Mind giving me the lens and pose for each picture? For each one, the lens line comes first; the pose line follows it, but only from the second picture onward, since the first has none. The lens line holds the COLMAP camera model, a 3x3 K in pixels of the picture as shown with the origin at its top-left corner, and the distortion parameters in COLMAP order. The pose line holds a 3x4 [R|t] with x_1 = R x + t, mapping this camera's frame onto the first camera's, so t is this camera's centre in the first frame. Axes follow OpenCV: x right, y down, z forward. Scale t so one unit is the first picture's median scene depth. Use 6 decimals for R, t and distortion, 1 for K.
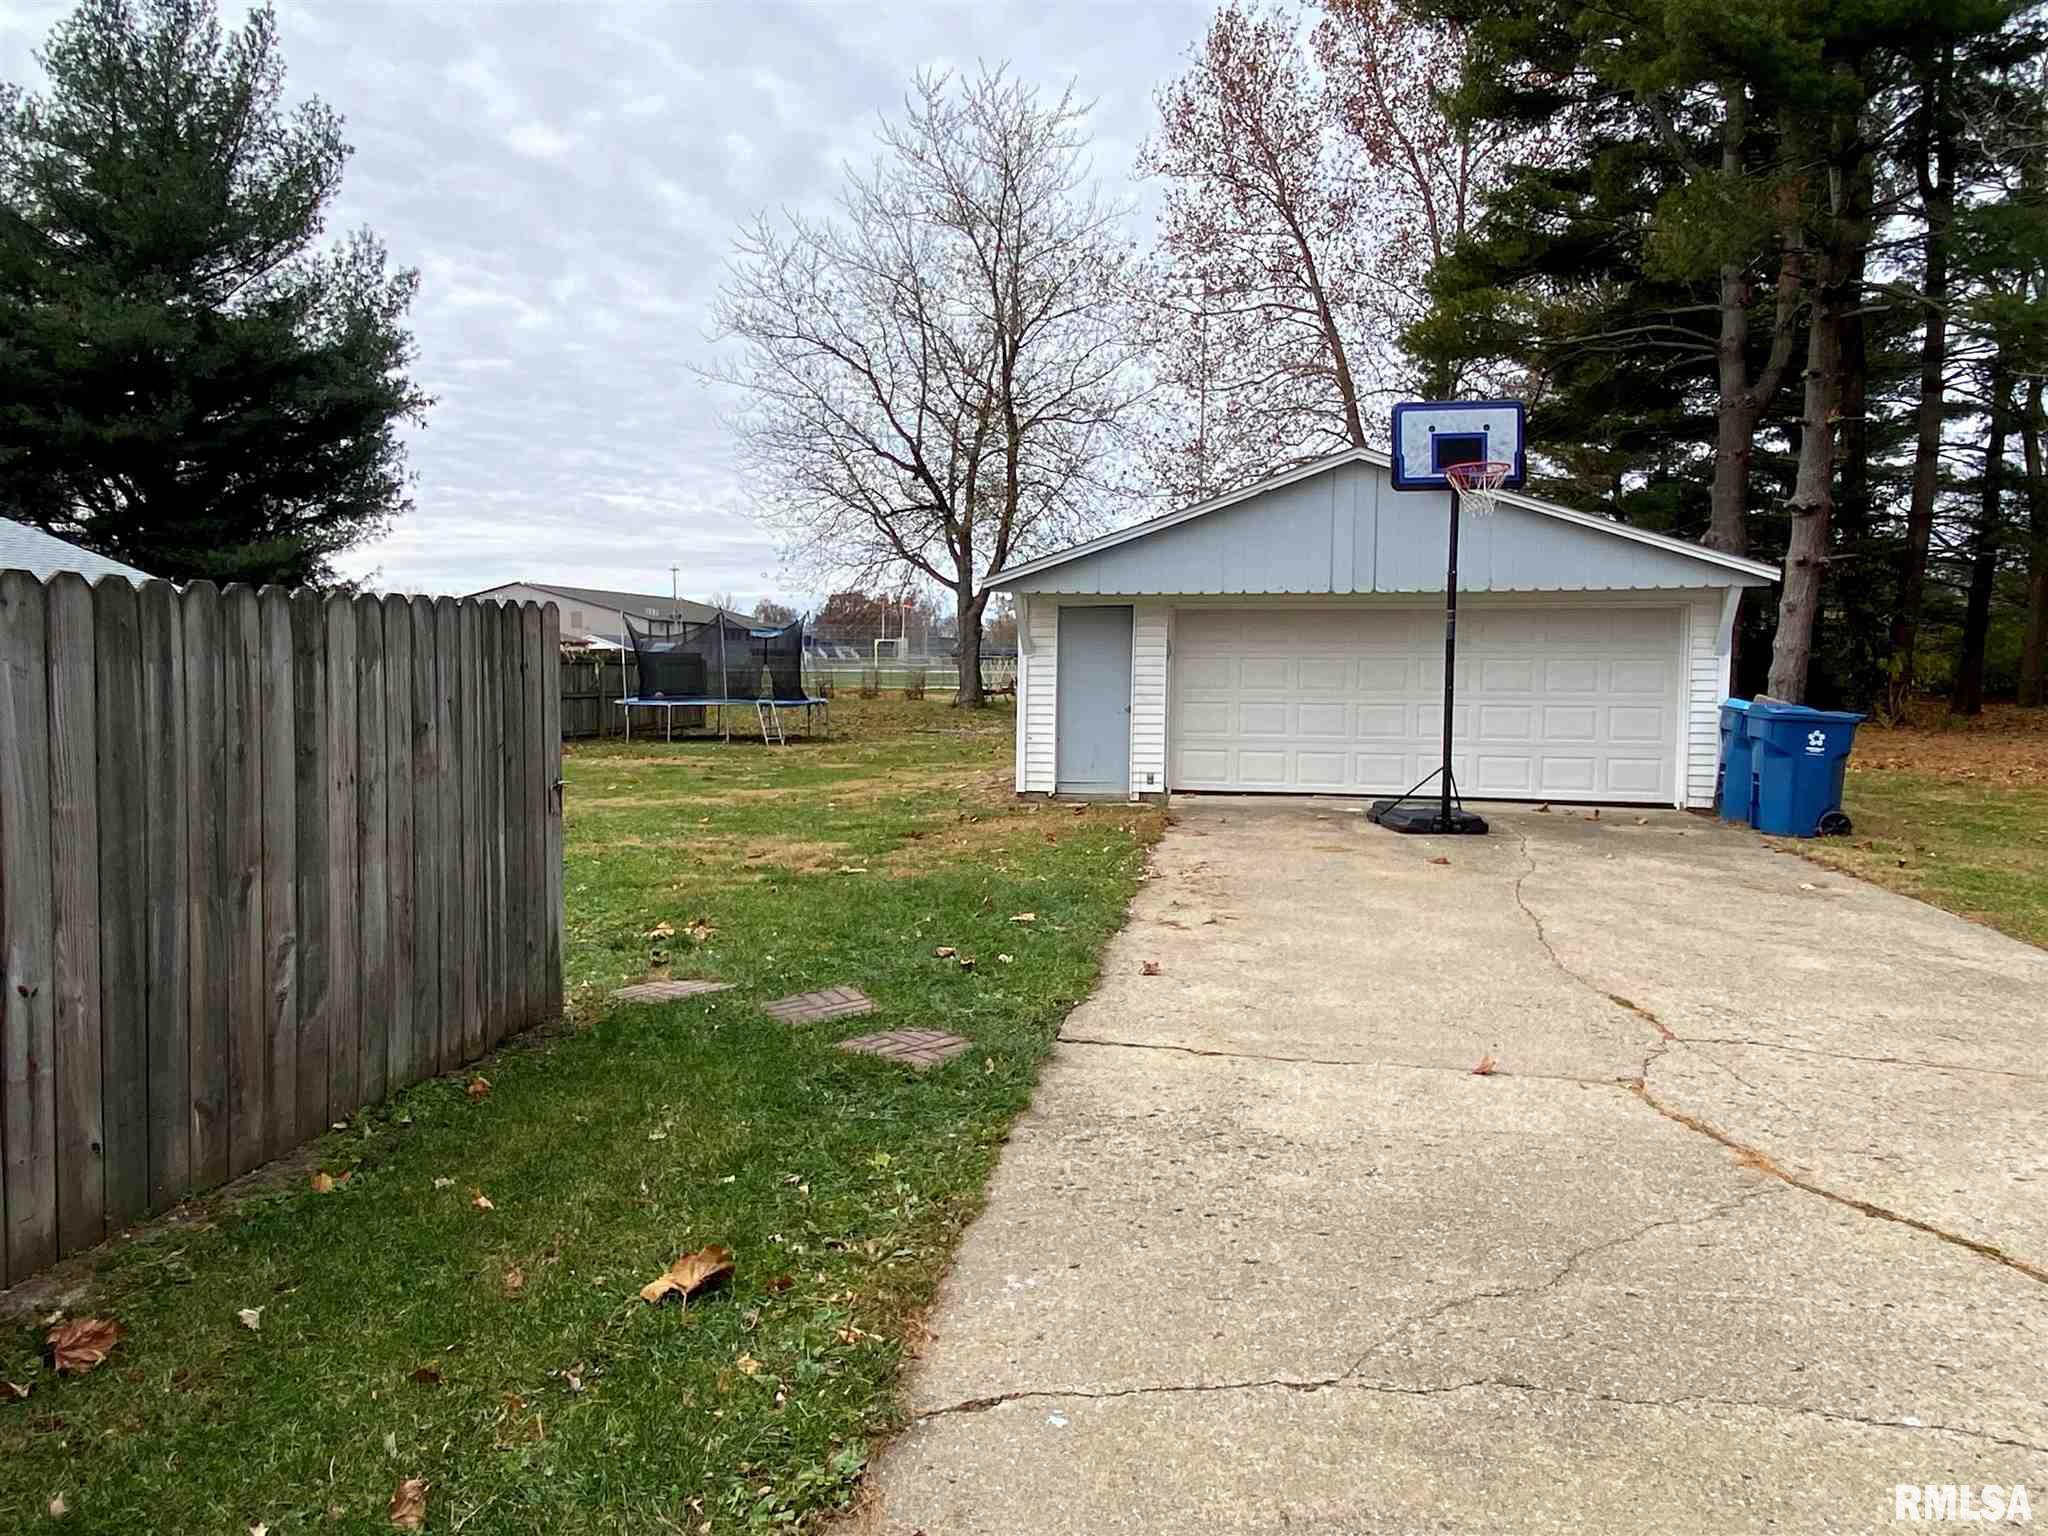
lens RADIAL K [[1464.9, 0, 1009.0], [0, 1464.9, 764.1], [0, 0, 1]] dist [0.102804, -0.145008]
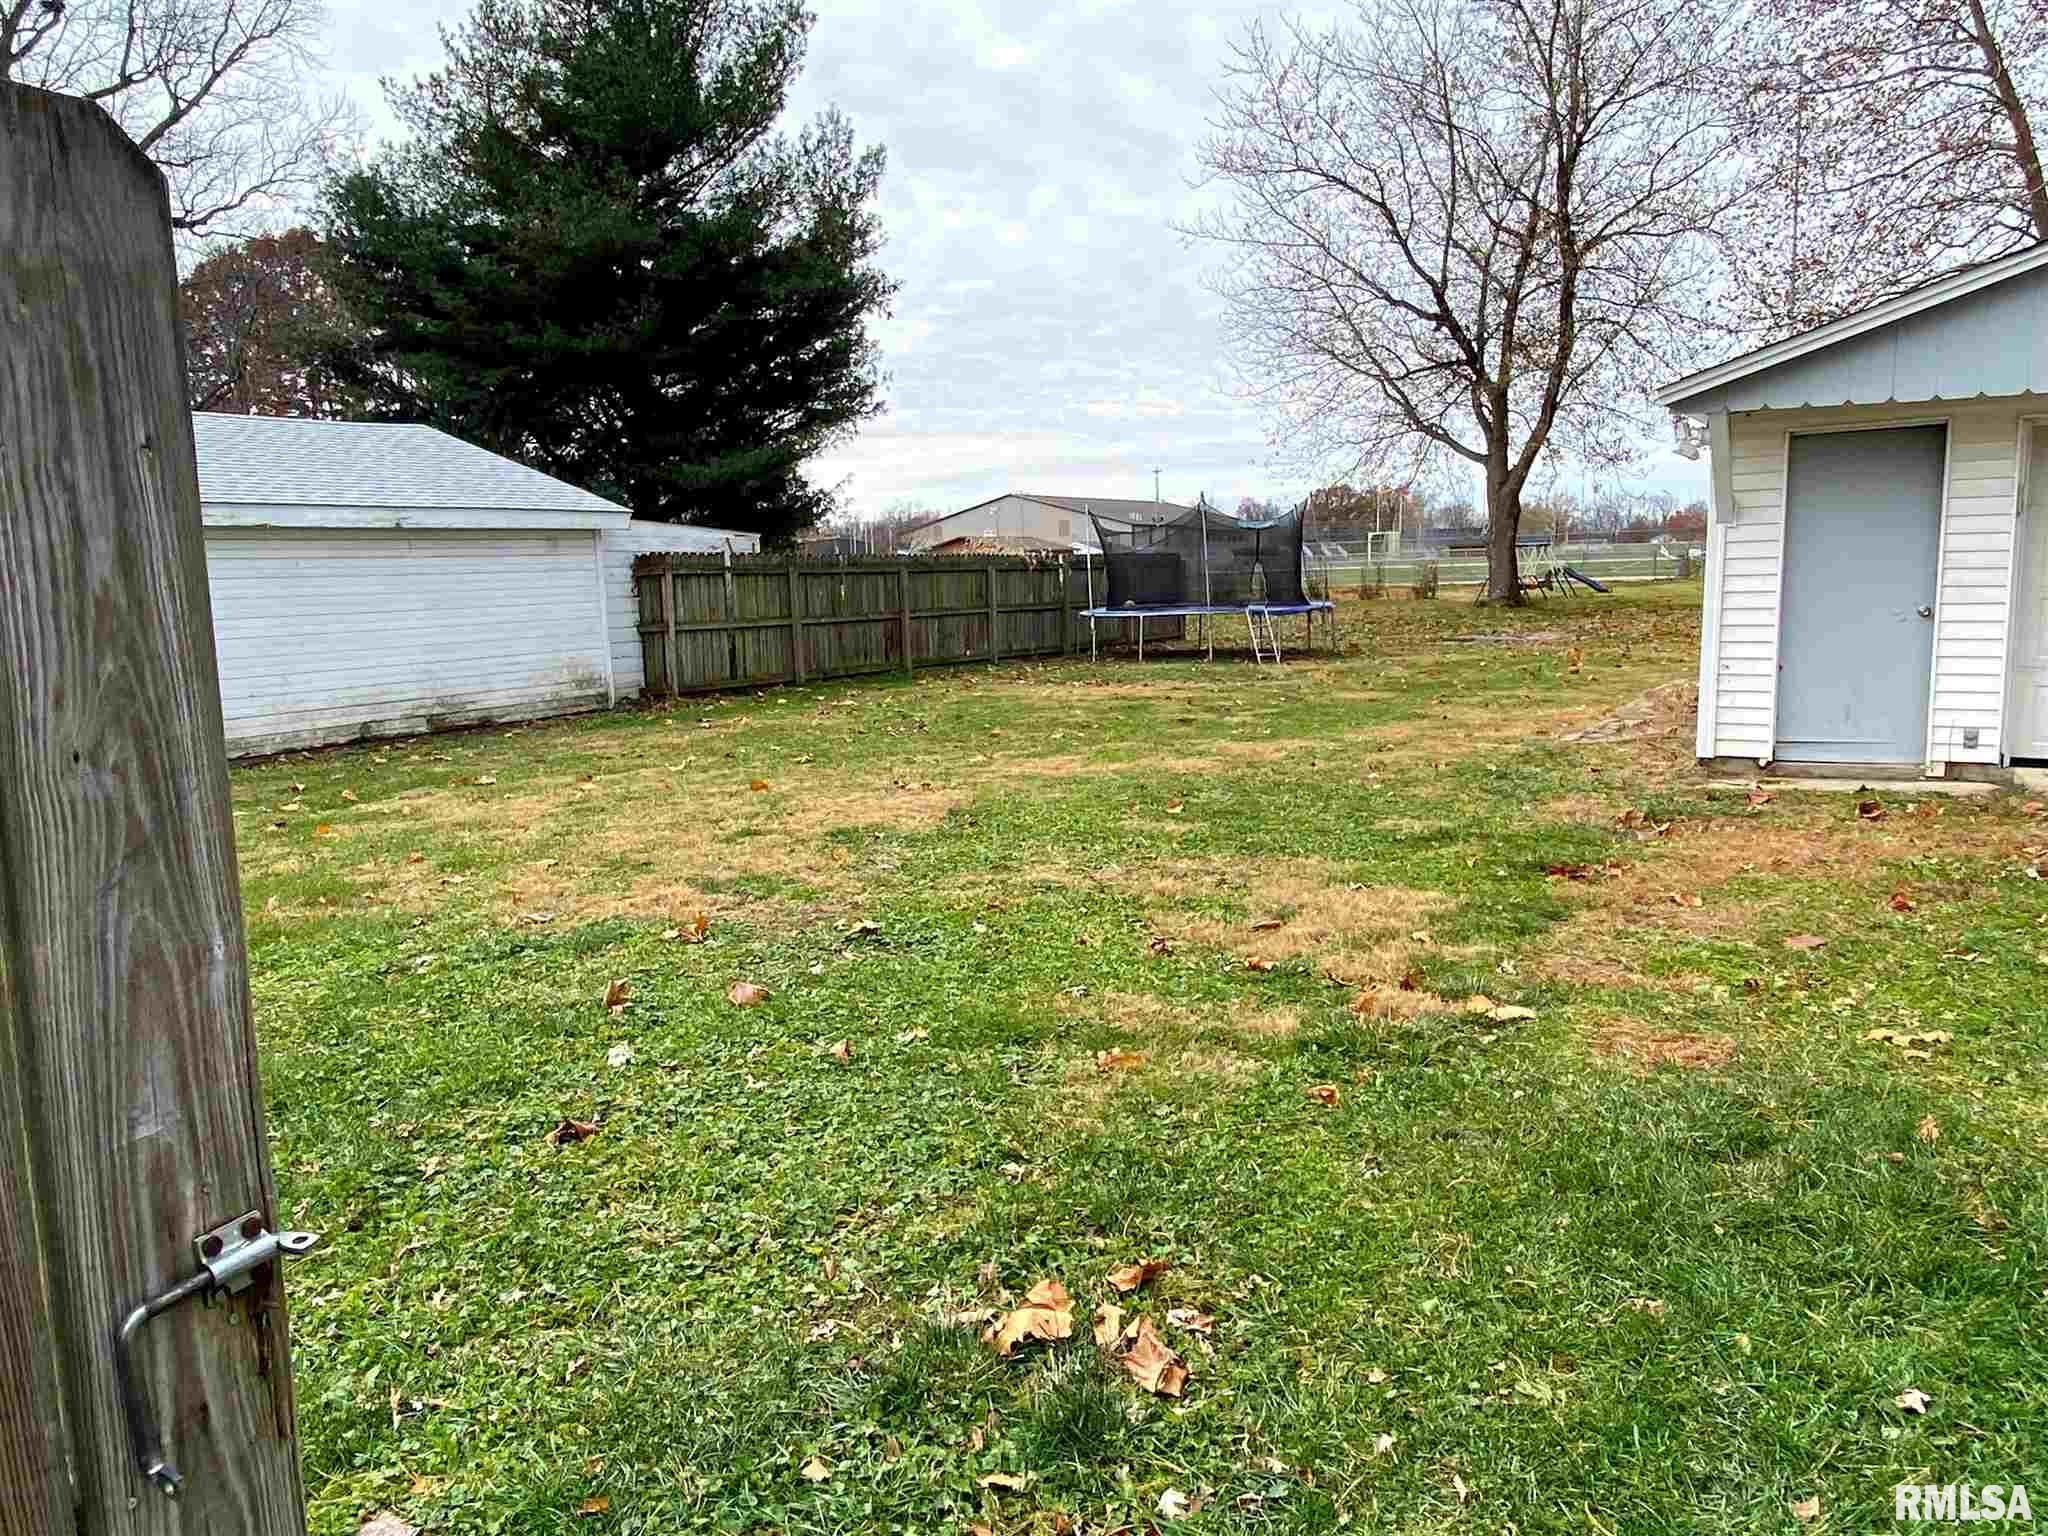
lens RADIAL K [[1464.9, 0, 1009.0], [0, 1464.9, 764.1], [0, 0, 1]] dist [0.102804, -0.145008]
pose [[0.947768, 0.010756, -0.318780, -0.025233], [0.010454, 0.997847, 0.064751, -0.007610], [0.318790, -0.064702, 0.945614, 0.129407]]
